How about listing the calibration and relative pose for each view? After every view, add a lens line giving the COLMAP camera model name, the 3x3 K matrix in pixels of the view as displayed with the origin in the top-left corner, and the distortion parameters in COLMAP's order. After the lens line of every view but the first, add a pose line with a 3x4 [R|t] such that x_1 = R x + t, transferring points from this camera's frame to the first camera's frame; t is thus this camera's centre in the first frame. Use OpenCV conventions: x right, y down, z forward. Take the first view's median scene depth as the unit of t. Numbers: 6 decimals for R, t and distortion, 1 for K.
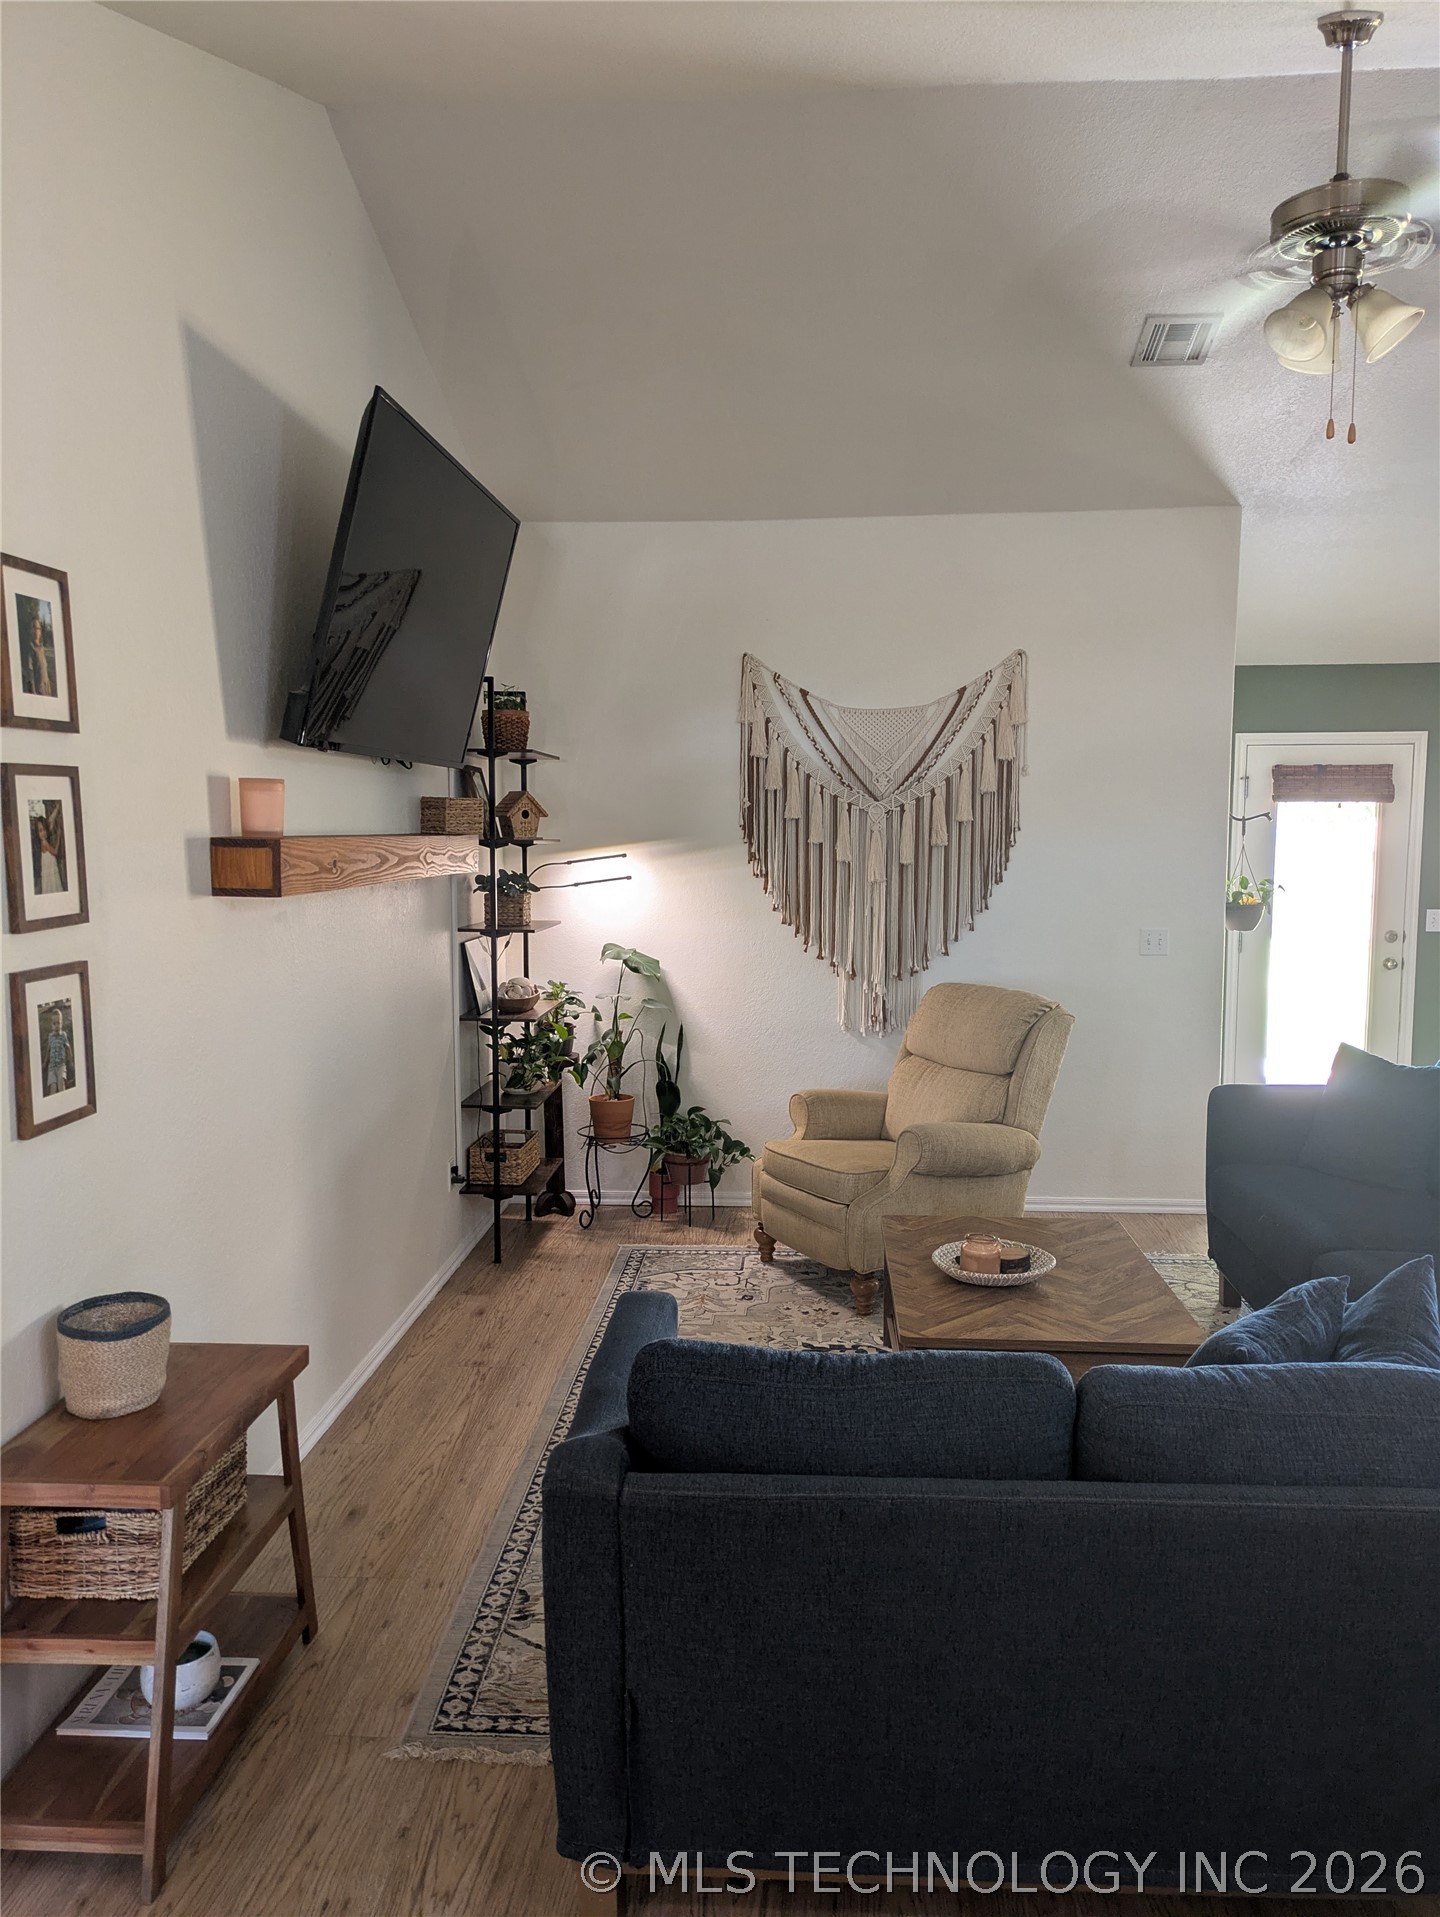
lens RADIAL K [[1429.5, 0, 723.5], [0, 1429.5, 970.3], [0, 0, 1]] dist [0.038396, -0.007665]
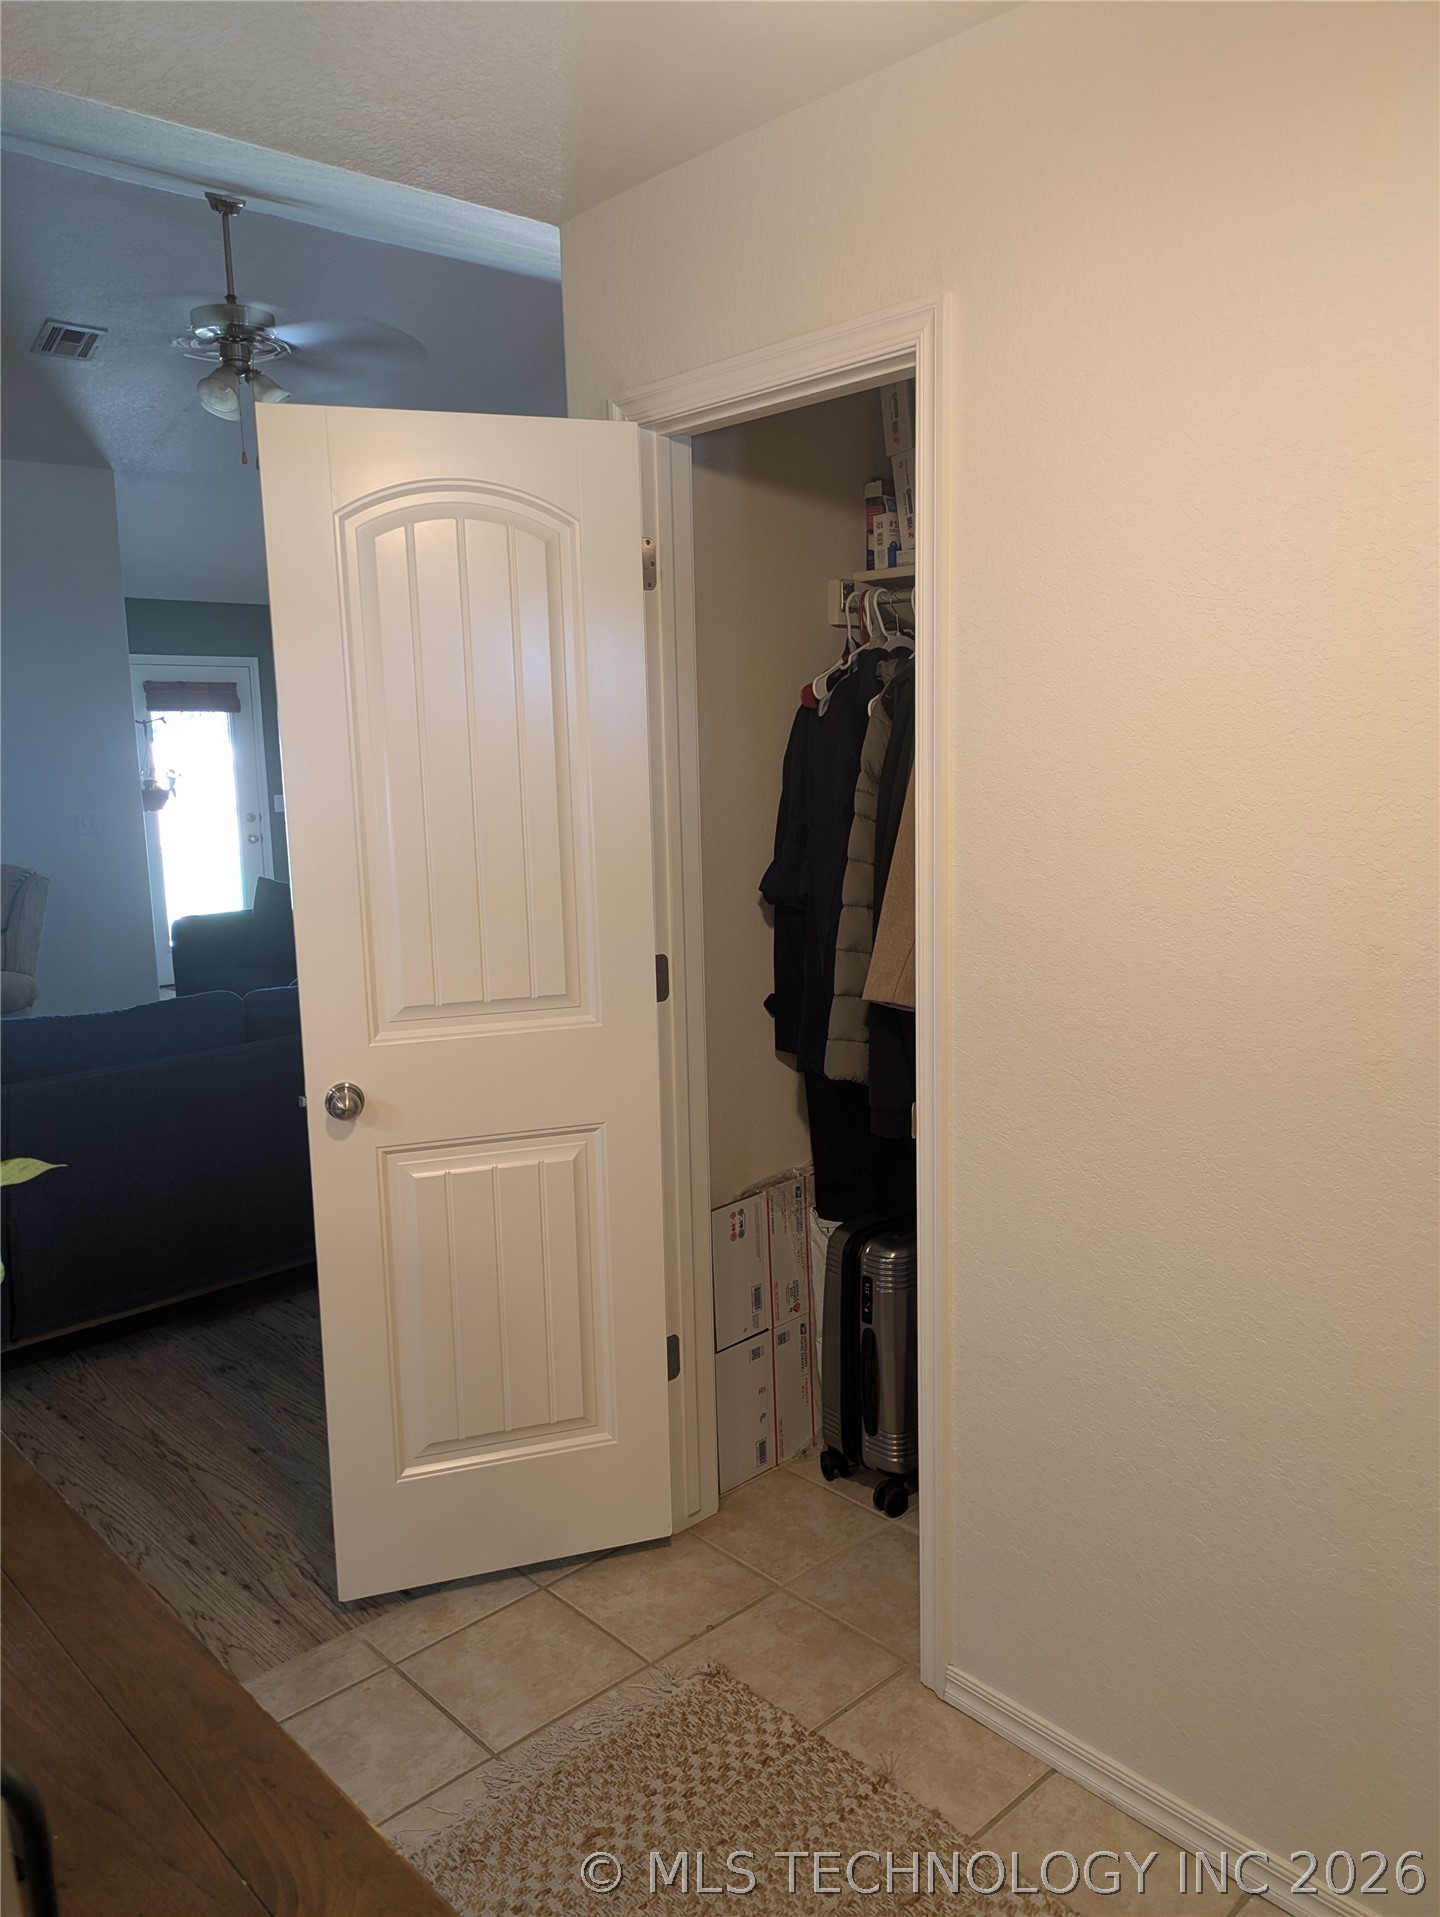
lens RADIAL K [[1429.5, 0, 730.4], [0, 1429.5, 959.1], [0, 0, 1]] dist [0.038396, -0.007665]
pose [[0.686313, -0.123408, 0.716760, -0.219352], [0.092503, 0.992307, 0.082276, 0.045330], [-0.721400, 0.009836, 0.692449, -0.246417]]
